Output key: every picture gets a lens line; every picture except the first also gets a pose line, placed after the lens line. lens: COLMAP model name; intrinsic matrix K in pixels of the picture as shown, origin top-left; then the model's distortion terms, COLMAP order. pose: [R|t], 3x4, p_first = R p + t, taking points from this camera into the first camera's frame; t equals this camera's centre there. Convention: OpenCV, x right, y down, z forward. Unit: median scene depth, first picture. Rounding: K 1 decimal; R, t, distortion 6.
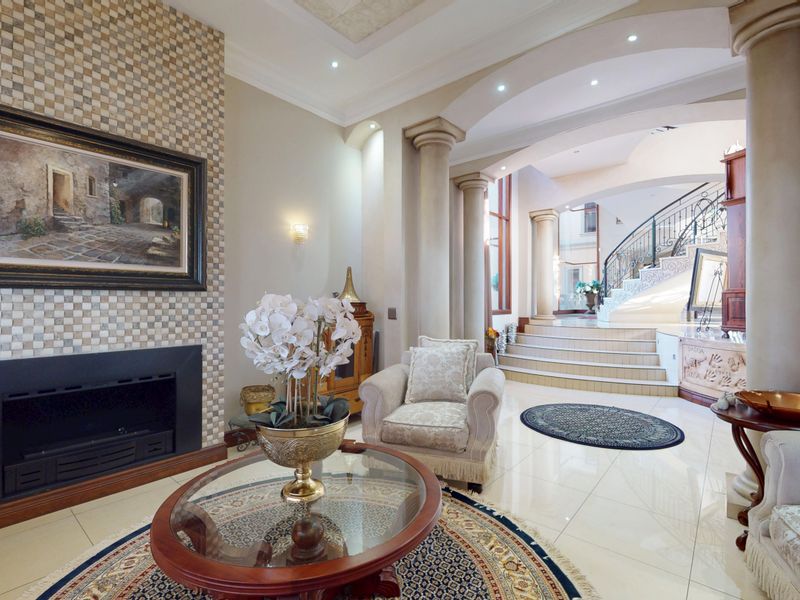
lens RADIAL K [[385.5, 0, 409.6], [0, 385.5, 301.9], [0, 0, 1]] dist [0.002025, 0.000085]
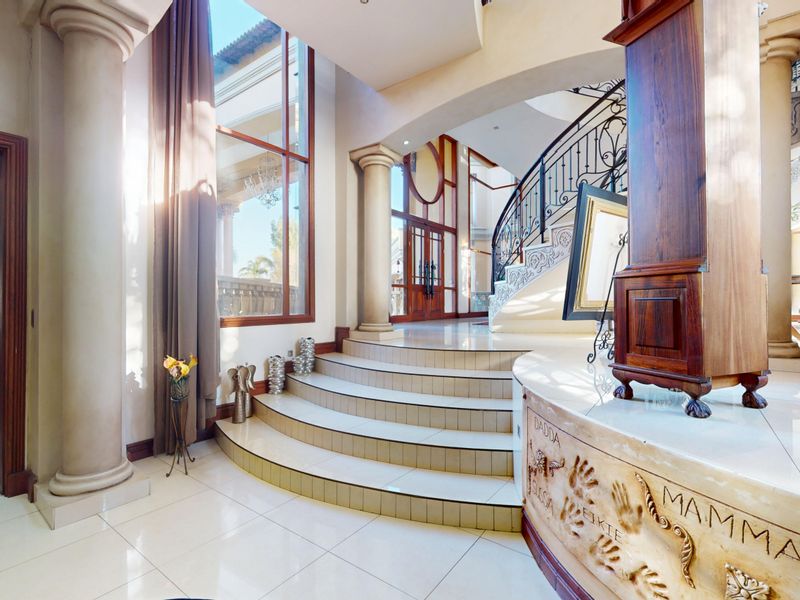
lens RADIAL K [[385.5, 0, 409.6], [0, 385.5, 301.9], [0, 0, 1]] dist [0.002025, 0.000085]
pose [[0.997175, -0.000138, 0.075118, 0.416952], [0.000085, 1.000000, 0.000701, 0.000342], [-0.075119, -0.000692, 0.997174, 0.458211]]
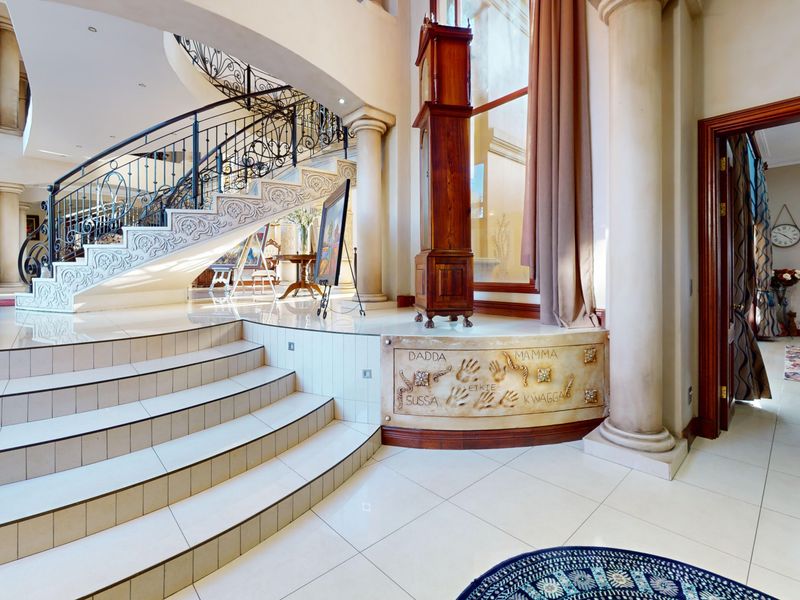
lens RADIAL K [[379.9, 0, 376.6], [0, 379.9, 290.8], [0, 0, 1]] dist [0.001924, 0.000063]
pose [[0.147826, -0.051932, 0.987649, 0.136491], [0.000662, 0.998625, 0.052410, 0.000511], [-0.989013, -0.007094, 0.147657, 0.711092]]
